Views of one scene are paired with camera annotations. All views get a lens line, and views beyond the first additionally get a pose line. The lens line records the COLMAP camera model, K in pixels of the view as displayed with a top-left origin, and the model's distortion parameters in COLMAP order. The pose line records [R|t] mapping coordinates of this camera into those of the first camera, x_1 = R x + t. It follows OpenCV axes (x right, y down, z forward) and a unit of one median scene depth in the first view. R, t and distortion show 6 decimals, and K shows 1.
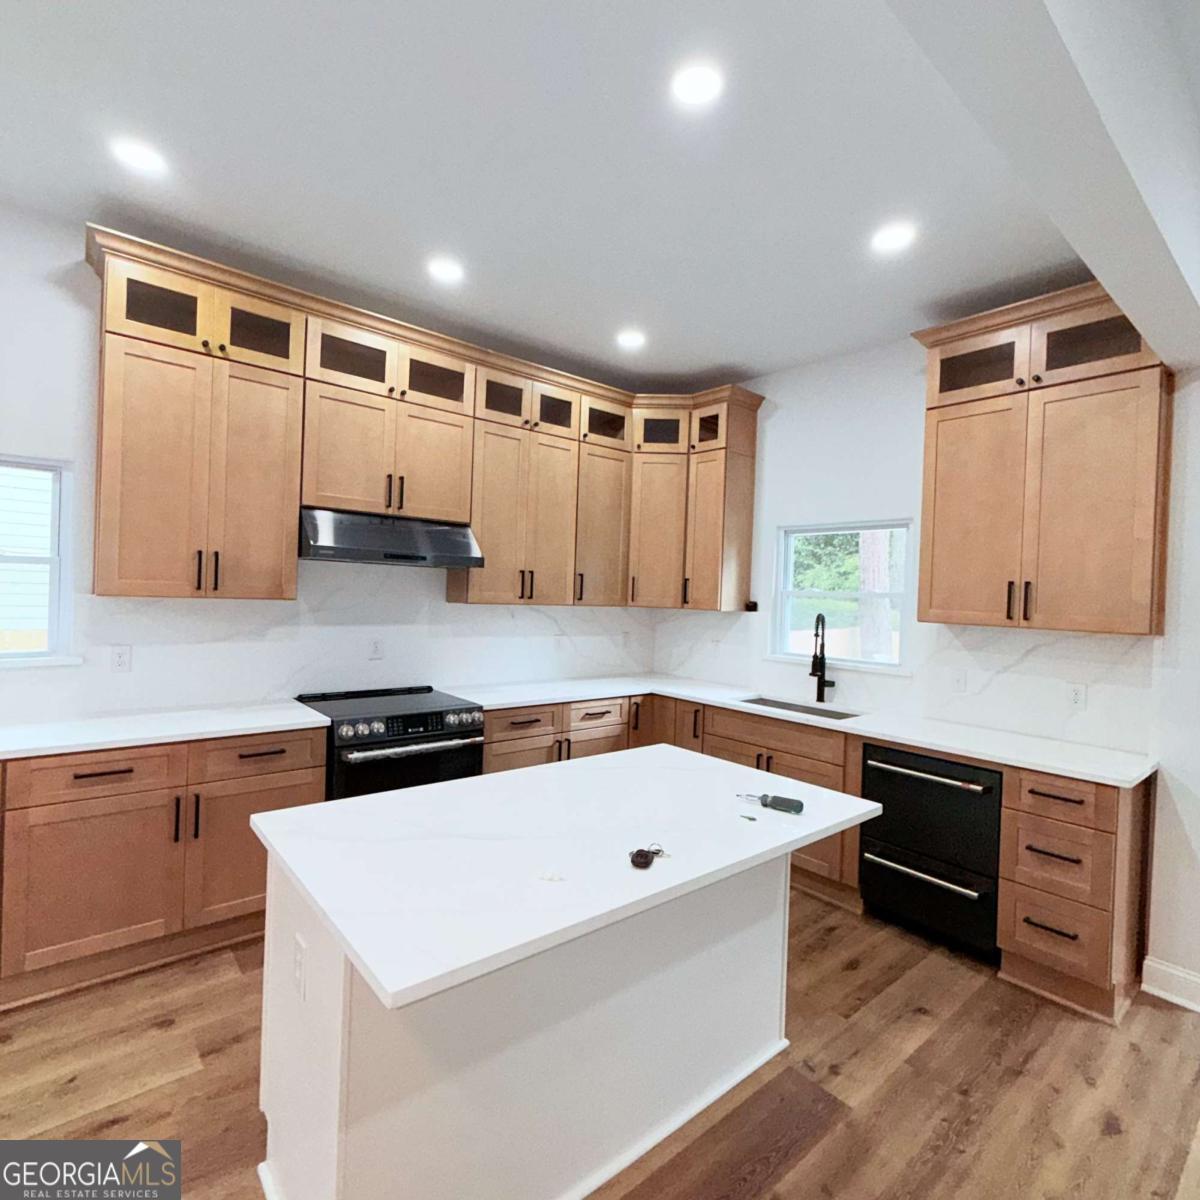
lens RADIAL K [[638.3, 0, 598.0], [0, 638.3, 597.7], [0, 0, 1]] dist [-0.002597, 0.000373]
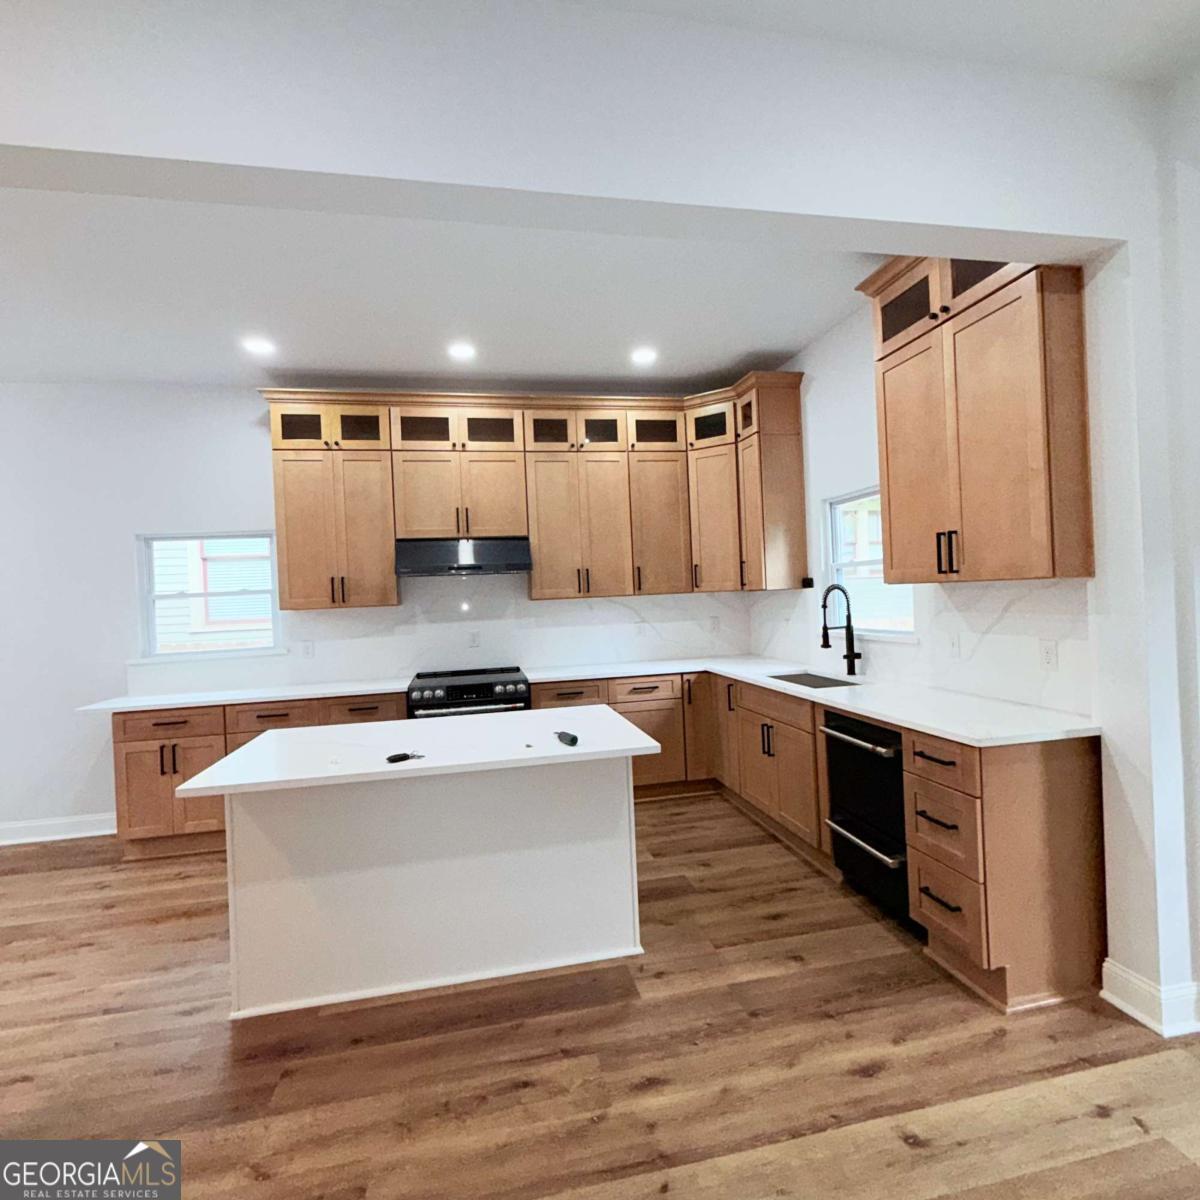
lens RADIAL K [[638.8, 0, 599.1], [0, 638.8, 596.8], [0, 0, 1]] dist [-0.000039, 0.000418]
pose [[0.877322, -0.074038, -0.474156, 0.530498], [0.071501, 0.997166, -0.023407, 0.044231], [0.474546, -0.013368, 0.880129, -0.040959]]
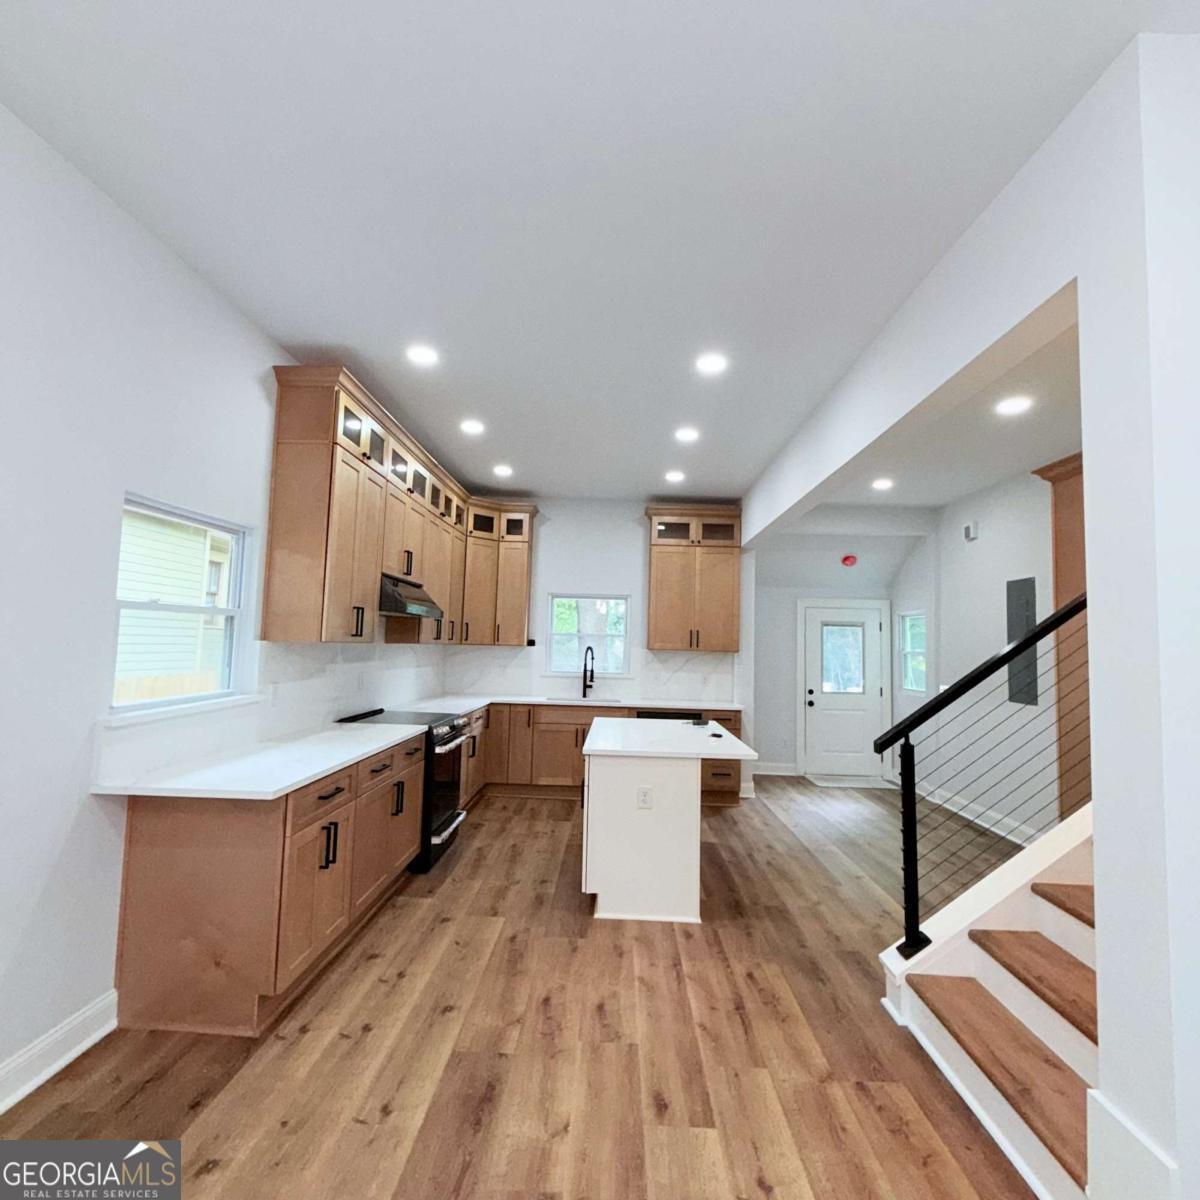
lens RADIAL K [[638.8, 0, 599.1], [0, 638.8, 596.8], [0, 0, 1]] dist [-0.000039, 0.000418]
pose [[0.667151, 0.039321, 0.743884, -1.016555], [0.002137, 0.998501, -0.054697, -0.015928], [-0.744919, 0.038081, 0.666067, -0.210061]]
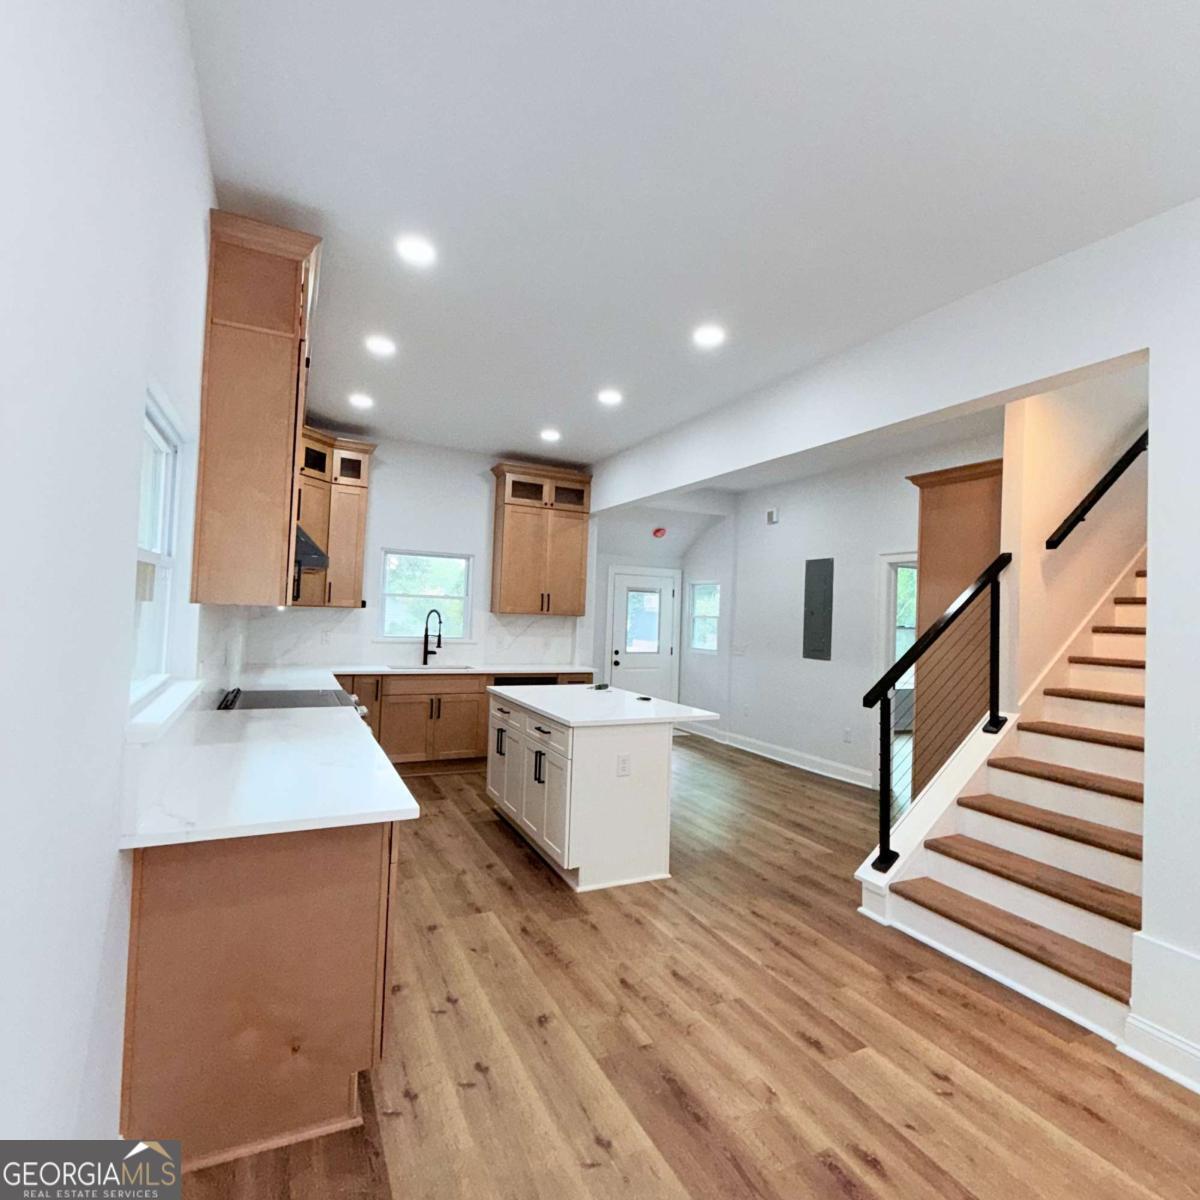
lens RADIAL K [[638.8, 0, 599.1], [0, 638.8, 596.8], [0, 0, 1]] dist [-0.000039, 0.000418]
pose [[0.243079, 0.000590, 0.970006, -1.192634], [-0.020763, 0.999774, 0.004595, -0.023112], [-0.969784, -0.021257, 0.243036, 0.222865]]
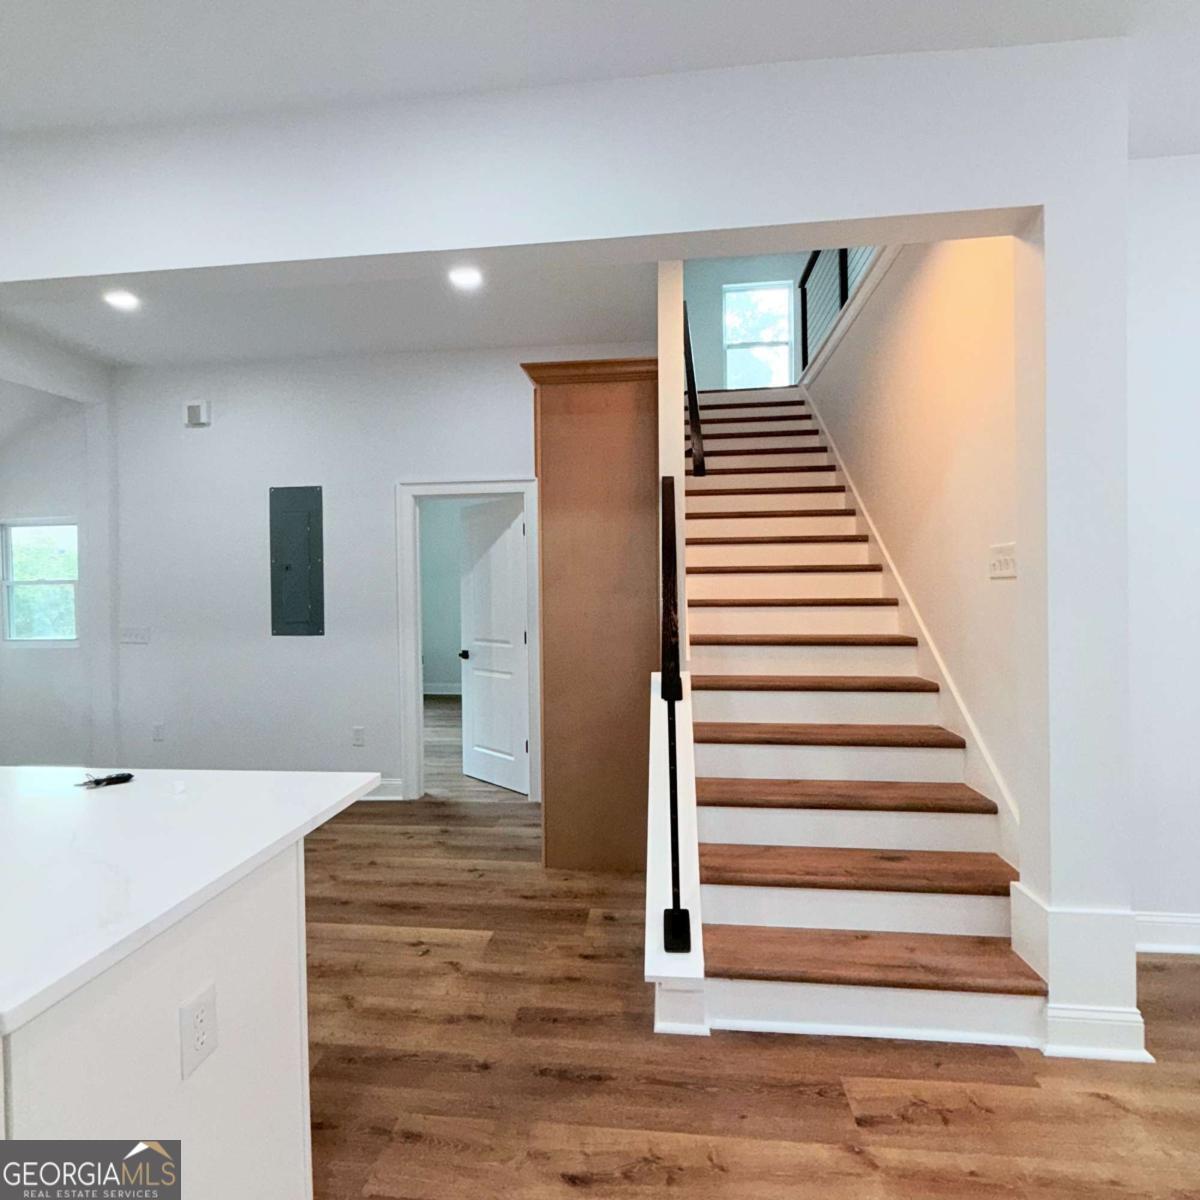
lens RADIAL K [[638.8, 0, 599.1], [0, 638.8, 596.8], [0, 0, 1]] dist [-0.000039, 0.000418]
pose [[-0.689899, -0.033276, 0.723140, -0.552614], [-0.006480, 0.999187, 0.039797, 0.023650], [-0.723876, 0.022769, -0.689554, 0.494773]]
